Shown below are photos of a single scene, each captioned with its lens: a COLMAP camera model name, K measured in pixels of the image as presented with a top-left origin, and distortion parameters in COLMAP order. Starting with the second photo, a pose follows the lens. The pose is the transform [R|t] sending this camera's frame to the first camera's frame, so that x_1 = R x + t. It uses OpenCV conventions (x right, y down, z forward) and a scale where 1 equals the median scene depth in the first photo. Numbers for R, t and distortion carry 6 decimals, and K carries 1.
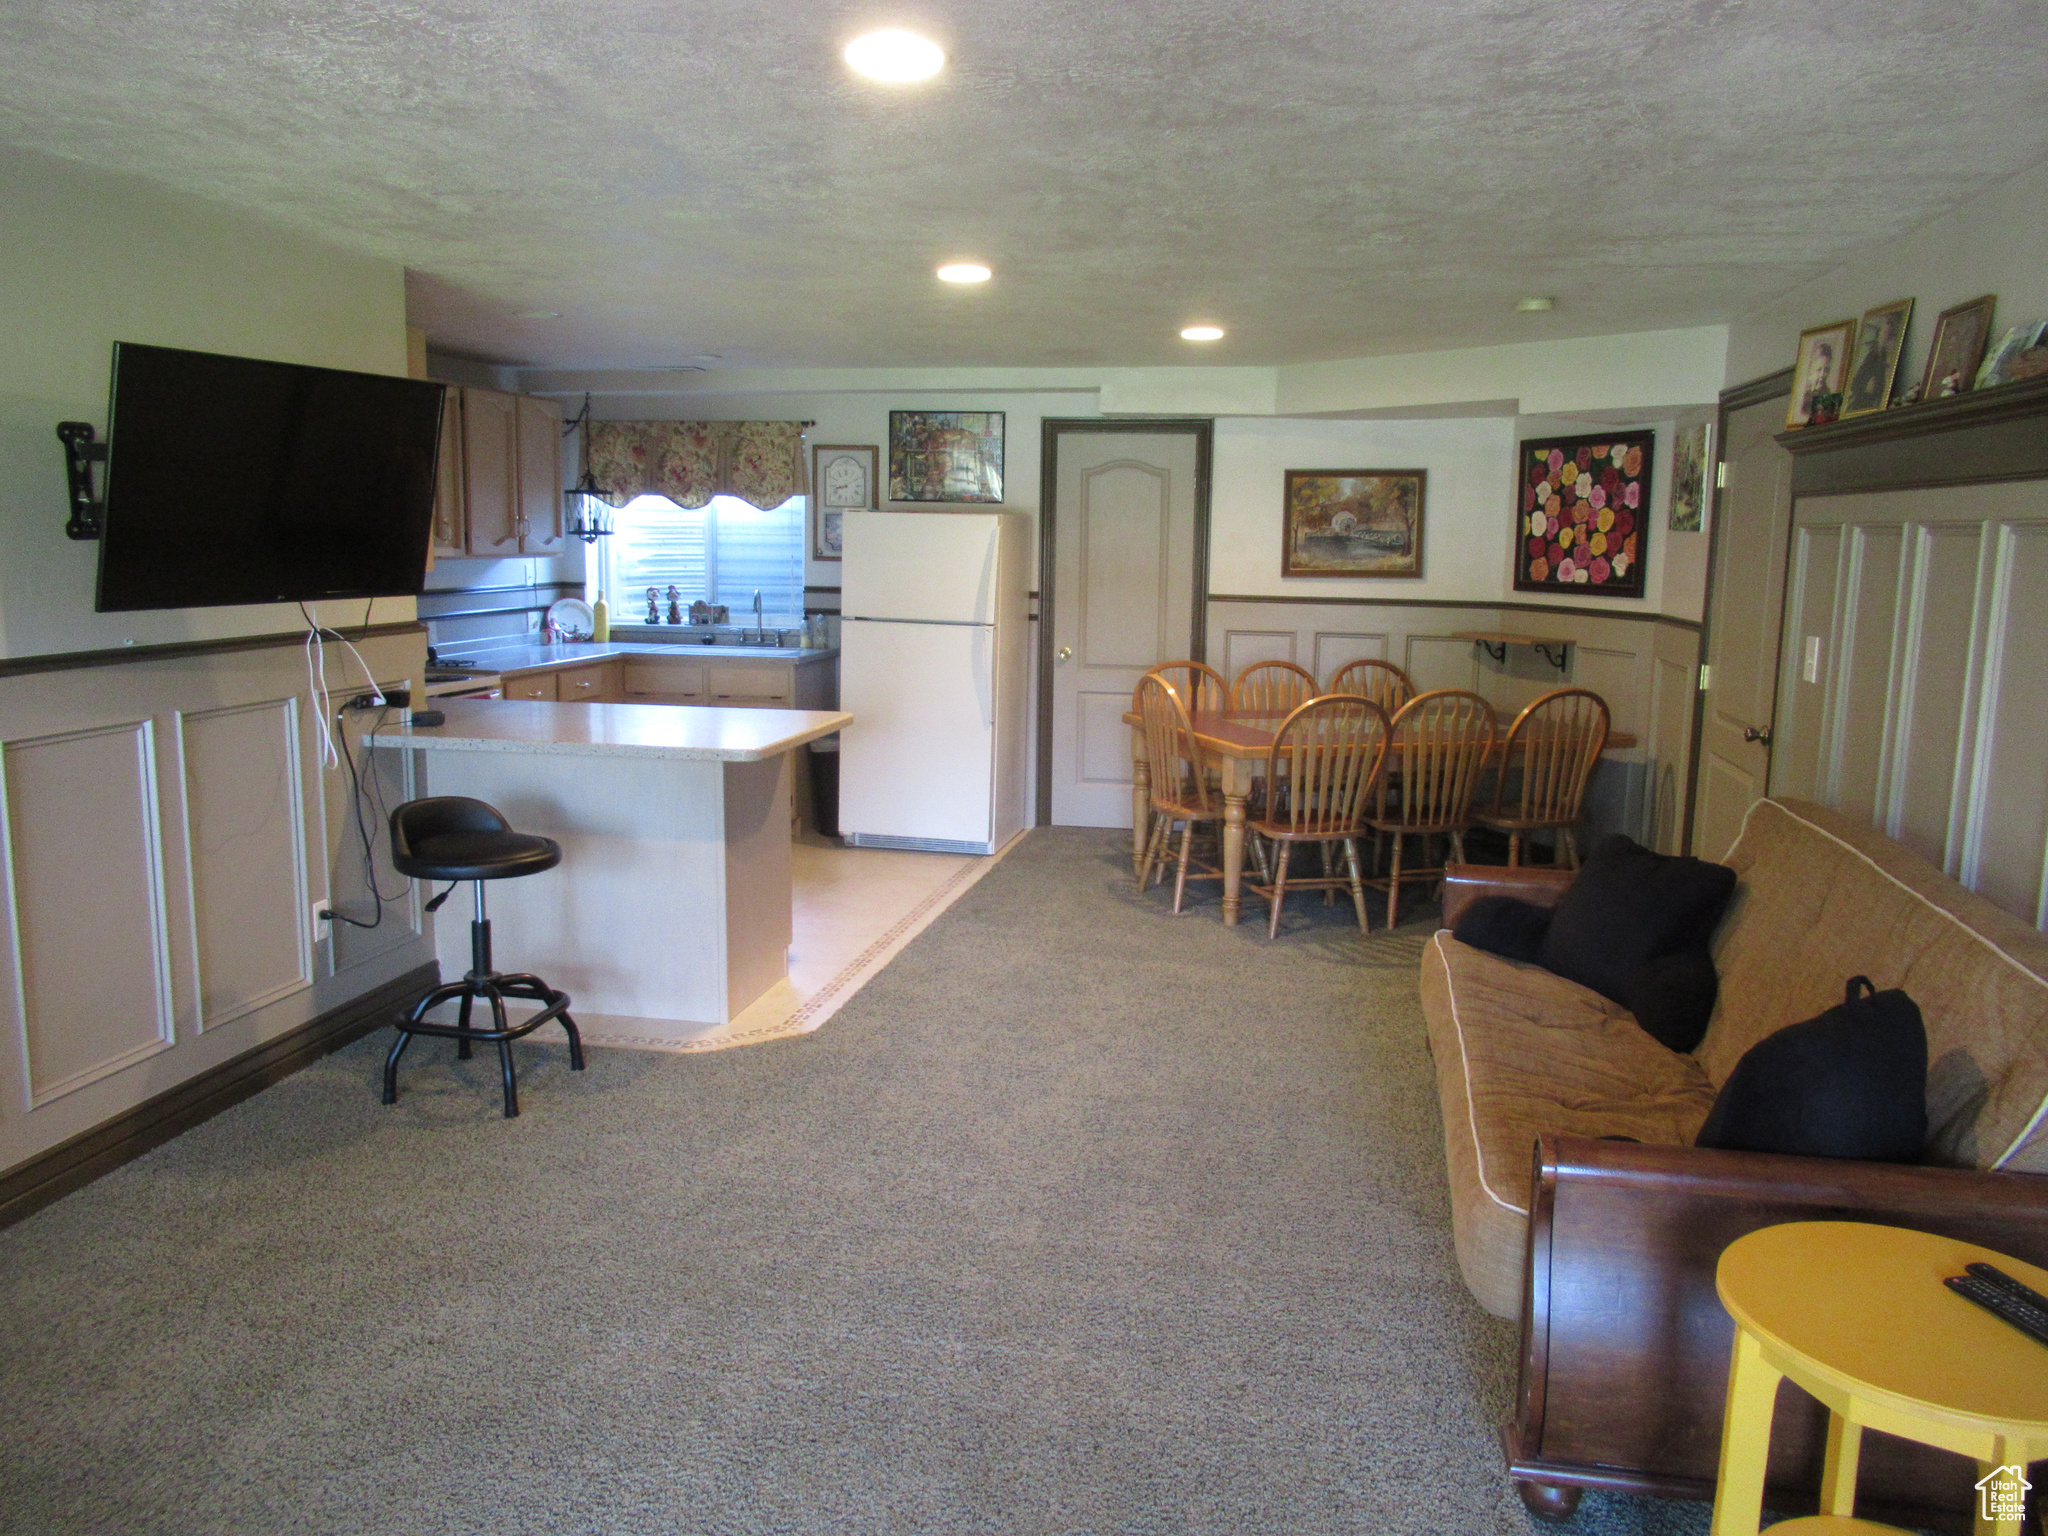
lens RADIAL K [[1528.0, 0, 1027.3], [0, 1528.0, 773.5], [0, 0, 1]] dist [-0.007601, 0.015642]
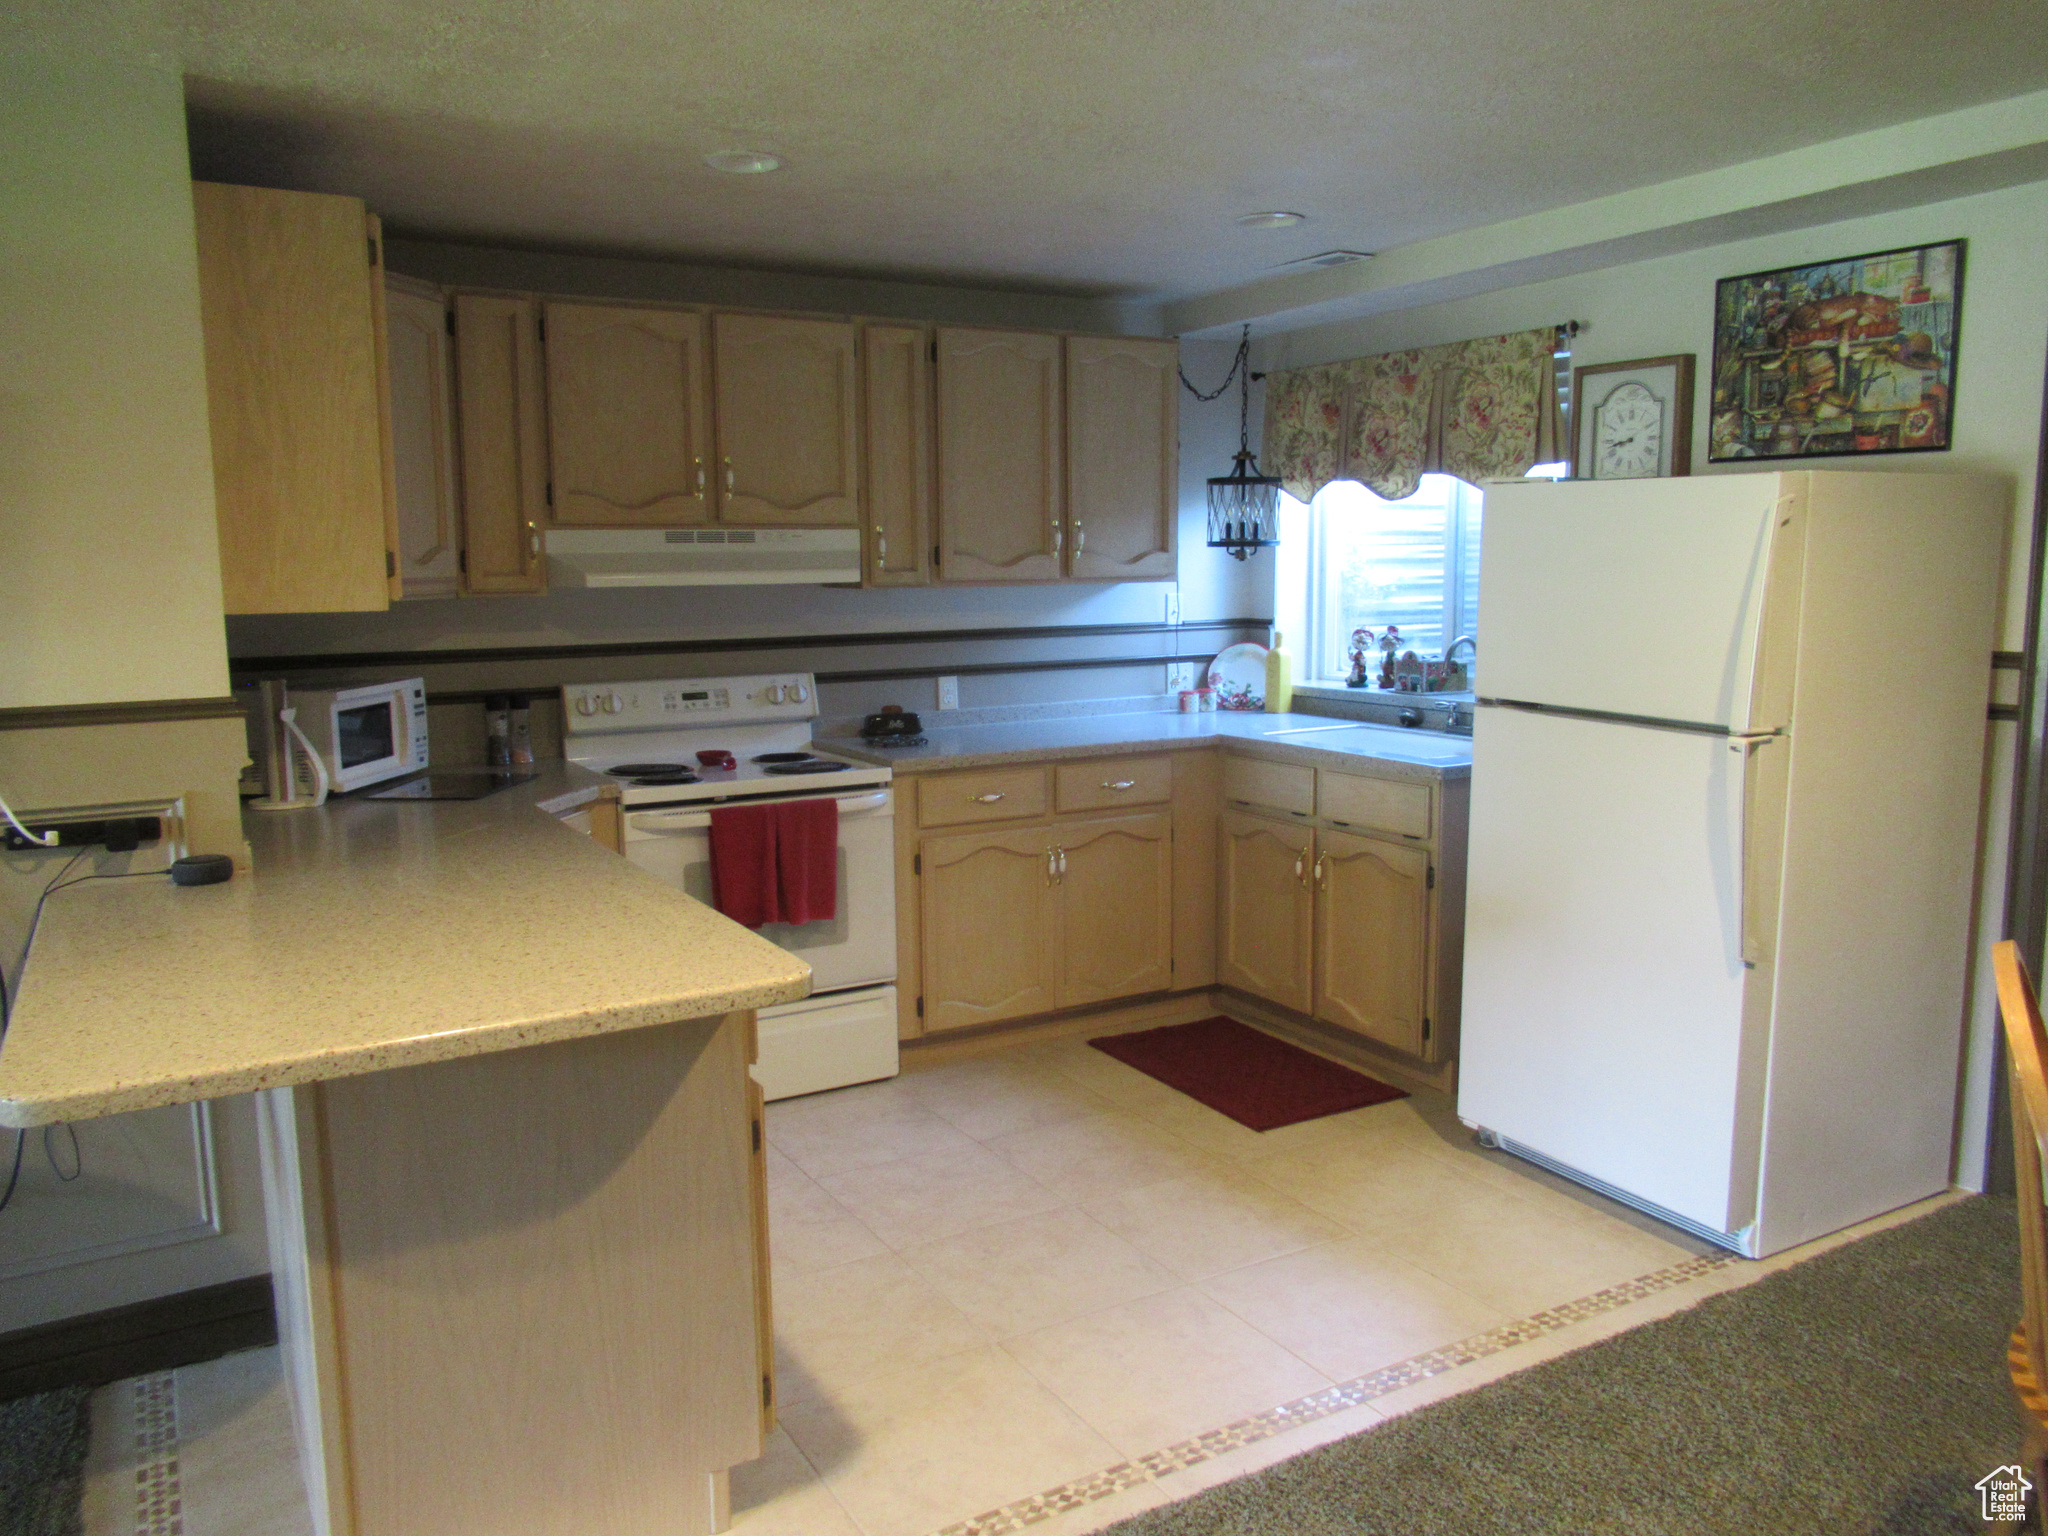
lens RADIAL K [[1528.0, 0, 1015.9], [0, 1528.0, 771.4], [0, 0, 1]] dist [-0.007601, 0.015642]
pose [[0.663952, 0.082831, -0.743174, 0.137147], [-0.095602, 0.995093, 0.025497, -0.069345], [0.741639, 0.054120, 0.668612, 0.504093]]
